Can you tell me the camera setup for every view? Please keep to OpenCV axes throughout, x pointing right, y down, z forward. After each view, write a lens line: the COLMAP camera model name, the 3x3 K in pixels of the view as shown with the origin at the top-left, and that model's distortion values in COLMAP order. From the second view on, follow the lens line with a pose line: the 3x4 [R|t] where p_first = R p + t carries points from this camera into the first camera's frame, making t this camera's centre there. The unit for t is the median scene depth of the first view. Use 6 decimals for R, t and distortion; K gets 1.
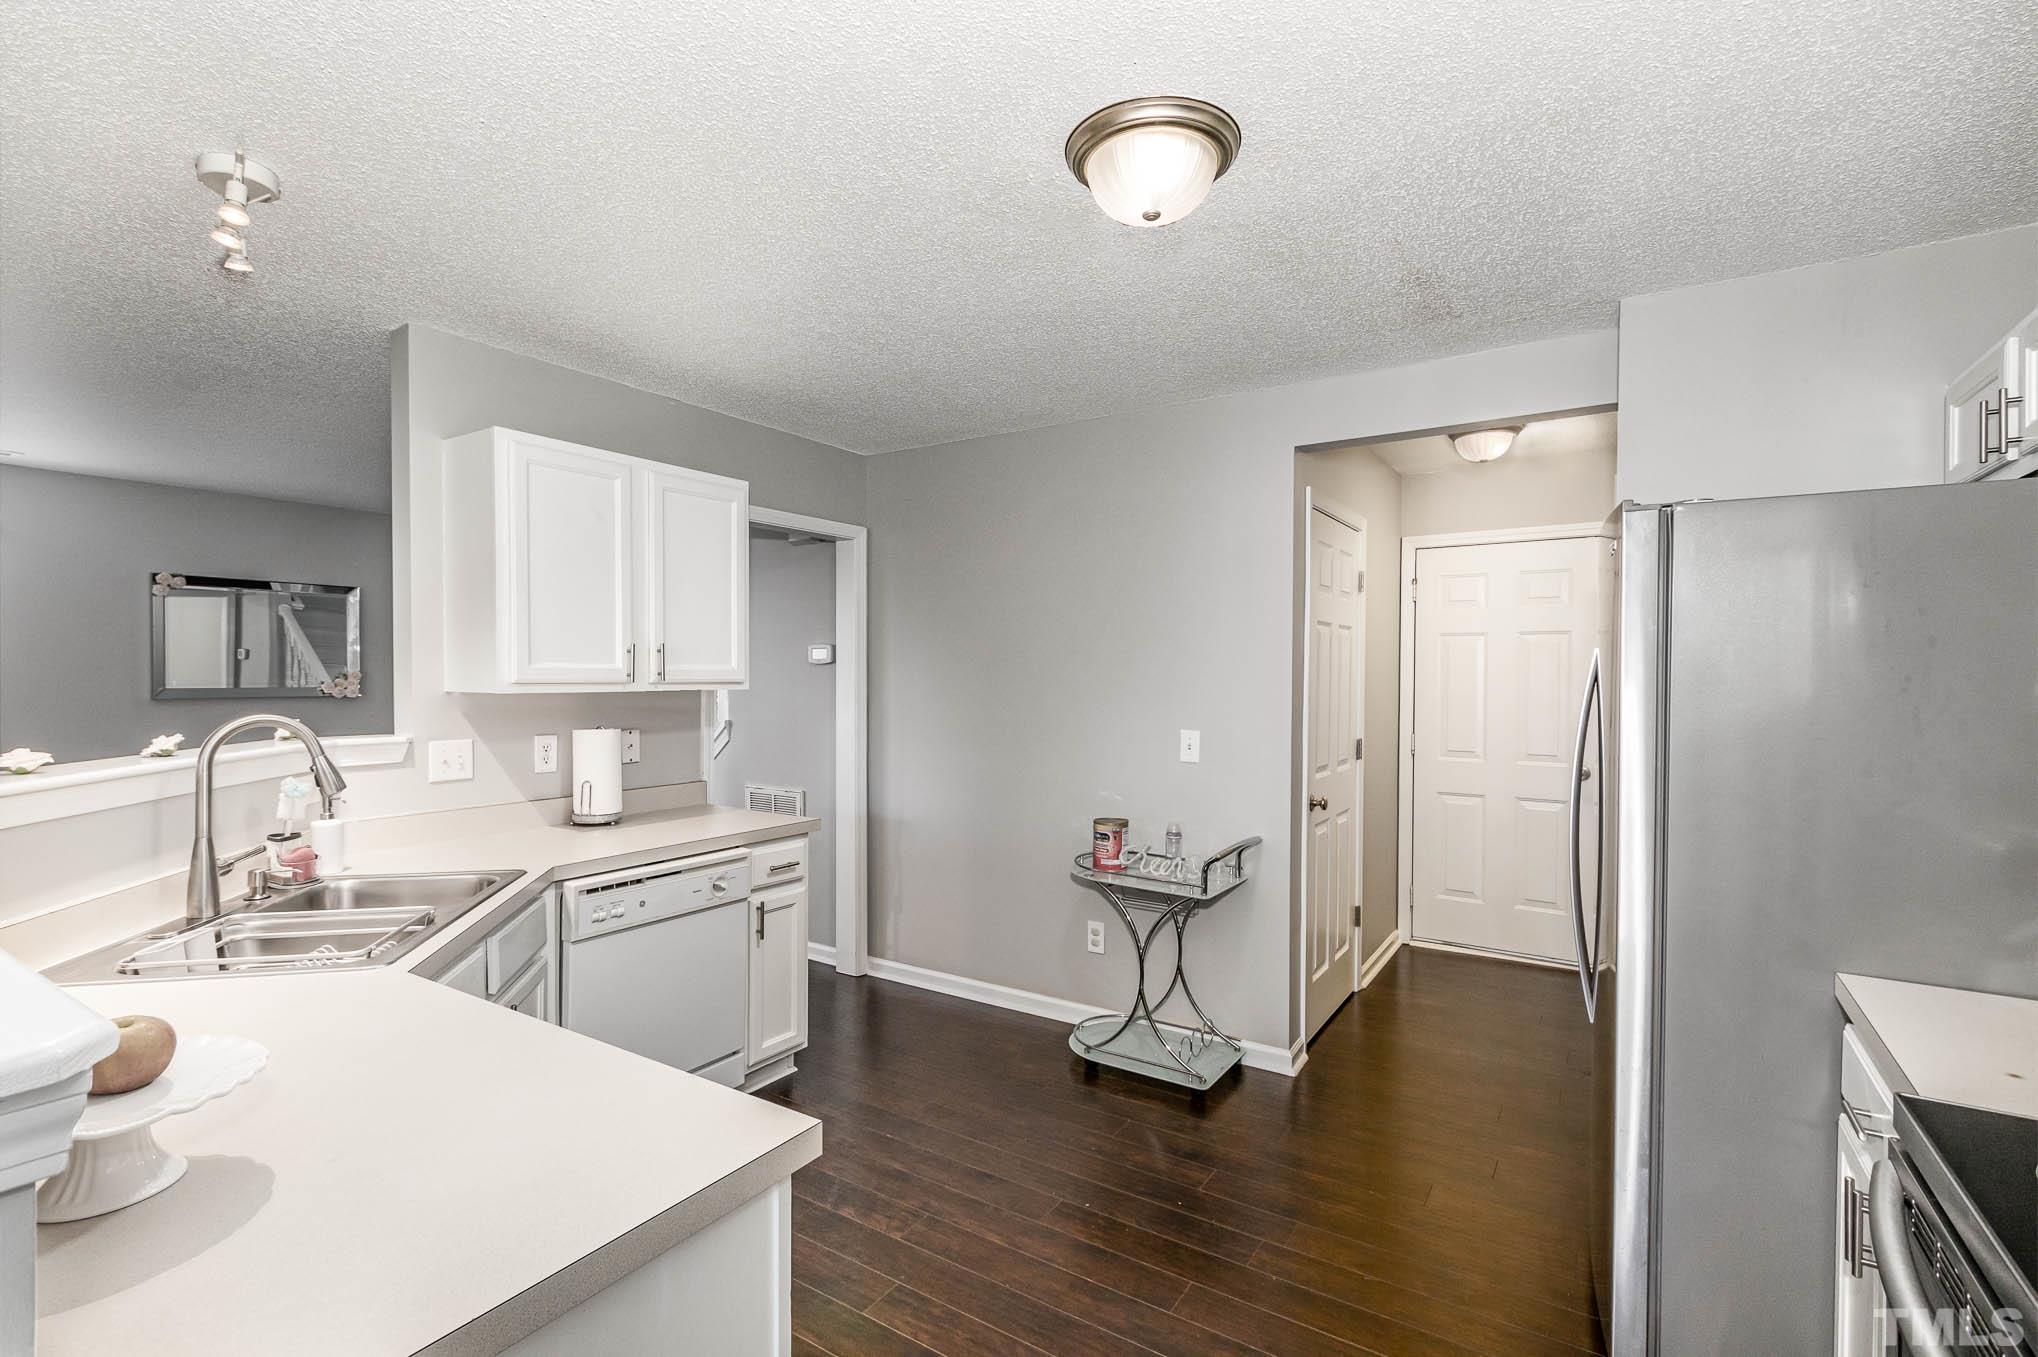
lens RADIAL K [[940.2, 0, 1019.0], [0, 940.2, 678.5], [0, 0, 1]] dist [-0.000721, 0.000277]
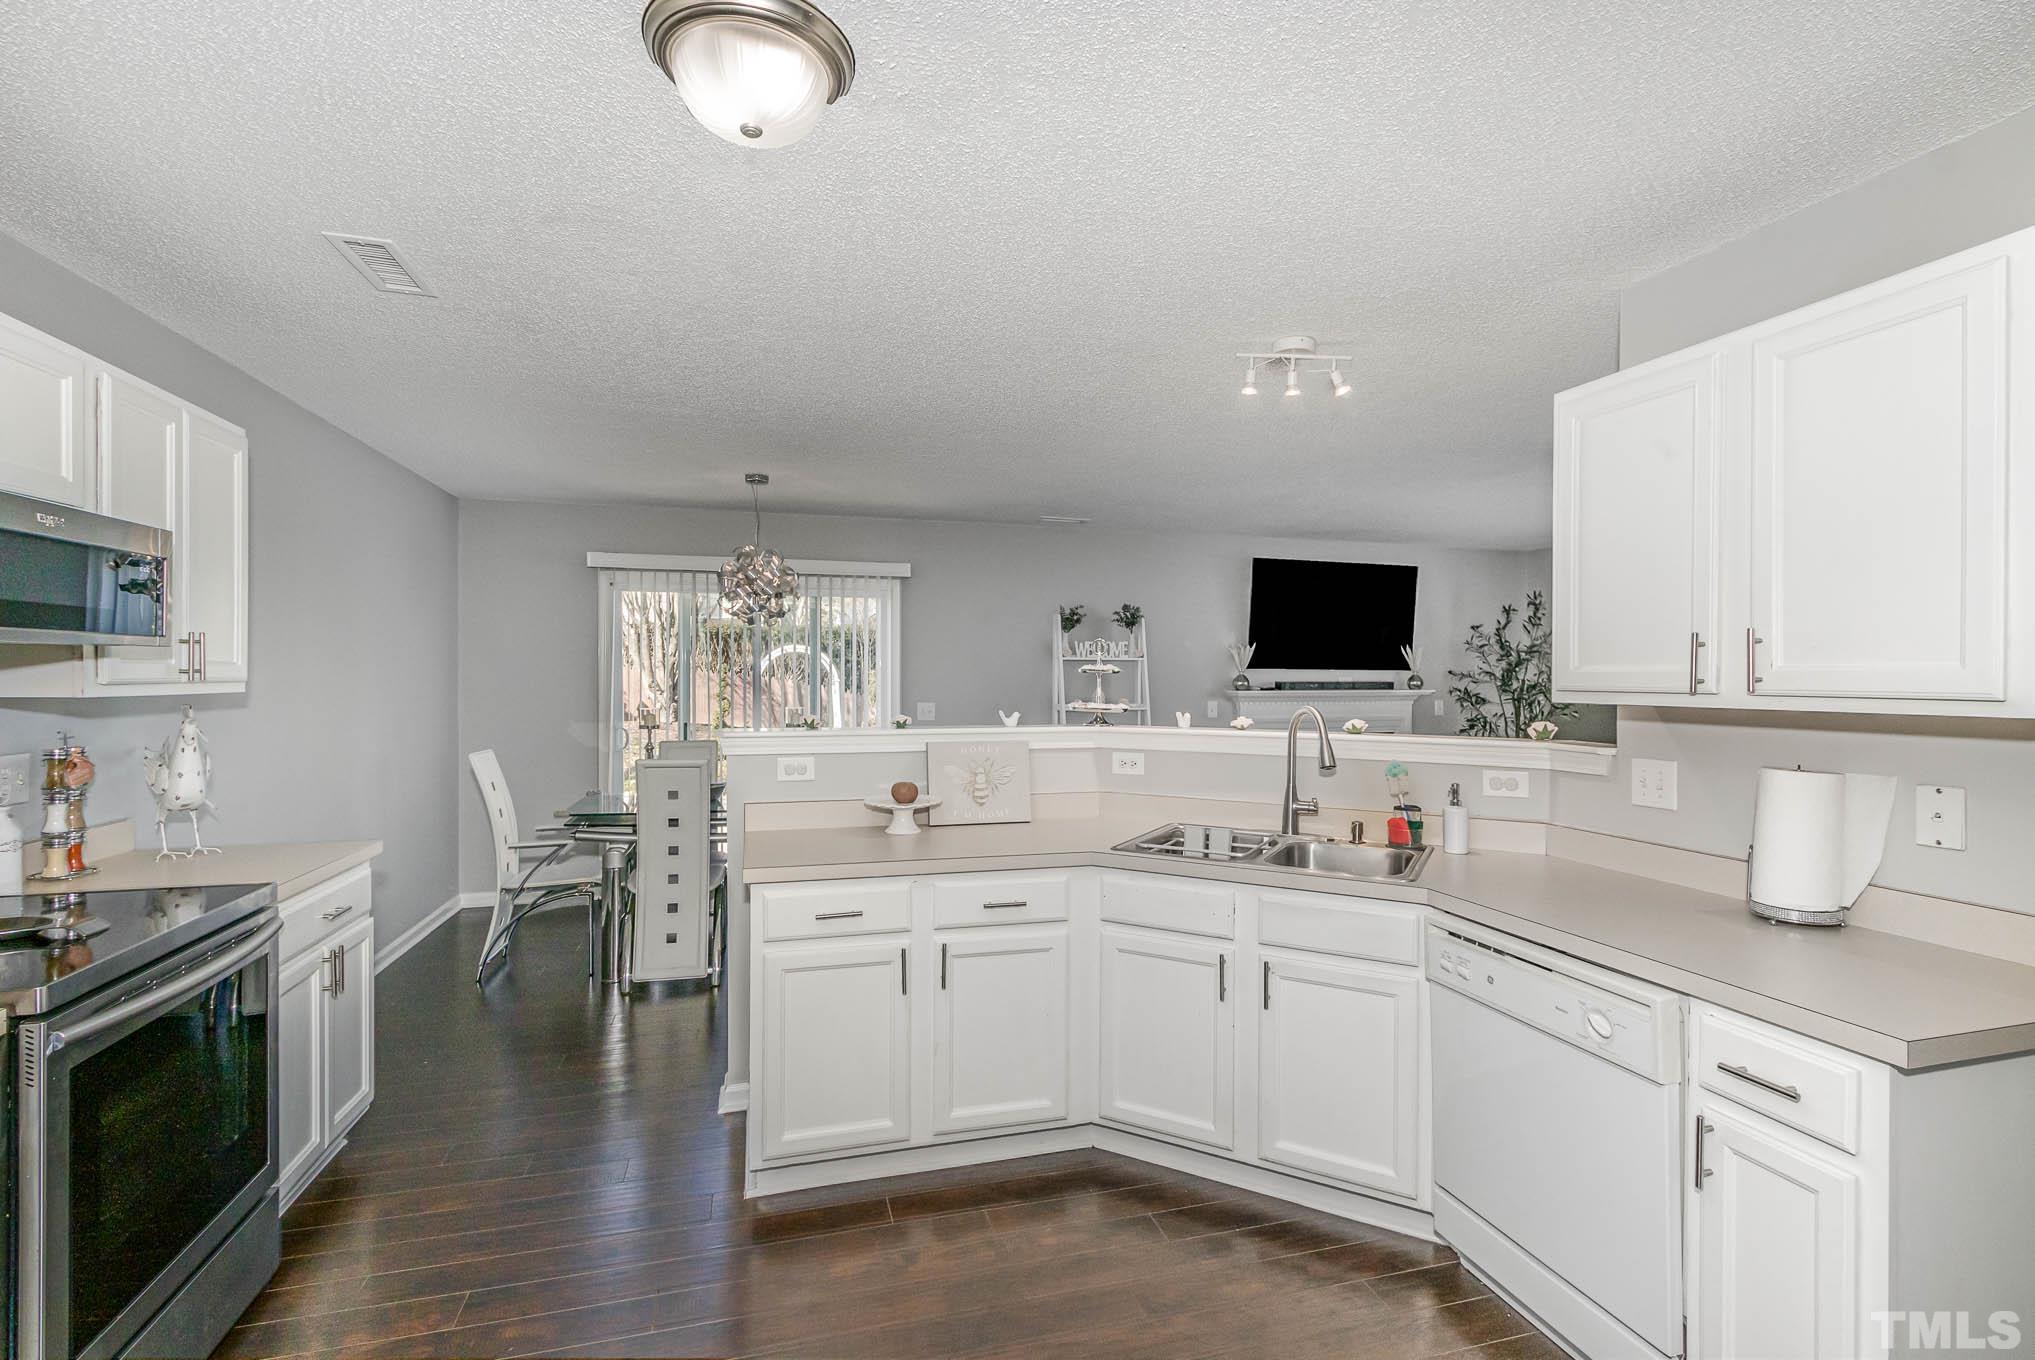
lens RADIAL K [[931.3, 0, 1019.1], [0, 931.3, 688.0], [0, 0, 1]] dist [0.000729, 0.000063]
pose [[-0.657303, -0.000635, -0.753626, 0.367292], [-0.009855, 0.999921, 0.007754, -0.000299], [0.753562, 0.012524, -0.657258, 1.044802]]
